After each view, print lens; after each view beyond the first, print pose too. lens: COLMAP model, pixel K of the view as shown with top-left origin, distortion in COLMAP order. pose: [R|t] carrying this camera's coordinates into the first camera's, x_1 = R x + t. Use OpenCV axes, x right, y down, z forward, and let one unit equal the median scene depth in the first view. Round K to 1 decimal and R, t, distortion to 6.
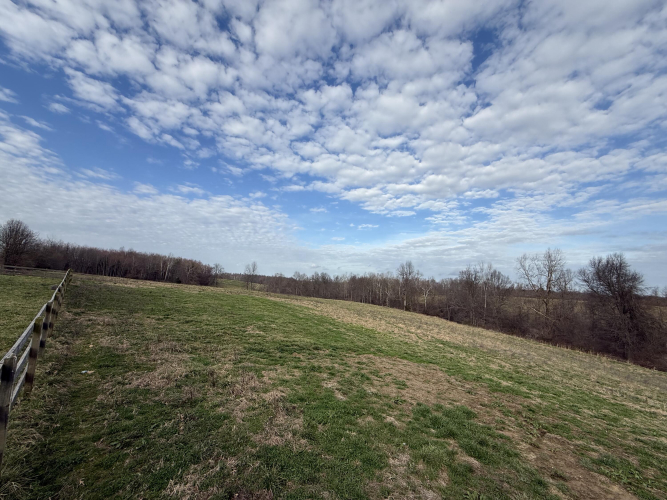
lens RADIAL K [[262.7, 0, 332.5], [0, 262.7, 244.4], [0, 0, 1]] dist [0.000730, -0.000209]
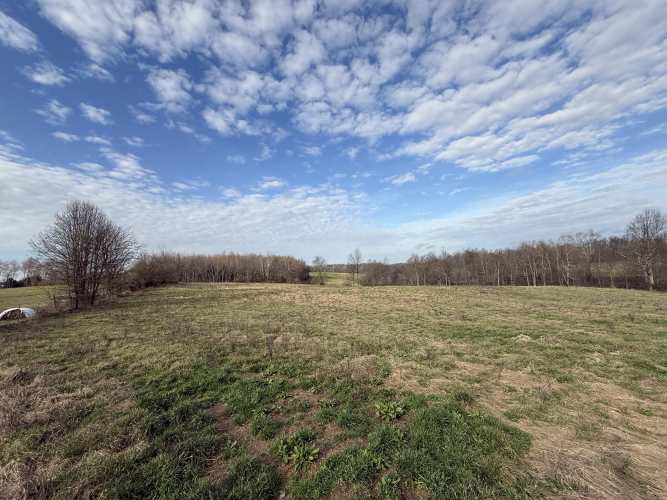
lens RADIAL K [[264.3, 0, 330.9], [0, 264.3, 244.6], [0, 0, 1]] dist [0.000699, -0.000547]
pose [[0.953396, -0.133420, -0.270619, -0.133515], [0.148835, 0.988163, 0.037169, 0.012269], [0.262456, -0.075714, 0.961969, 0.155927]]
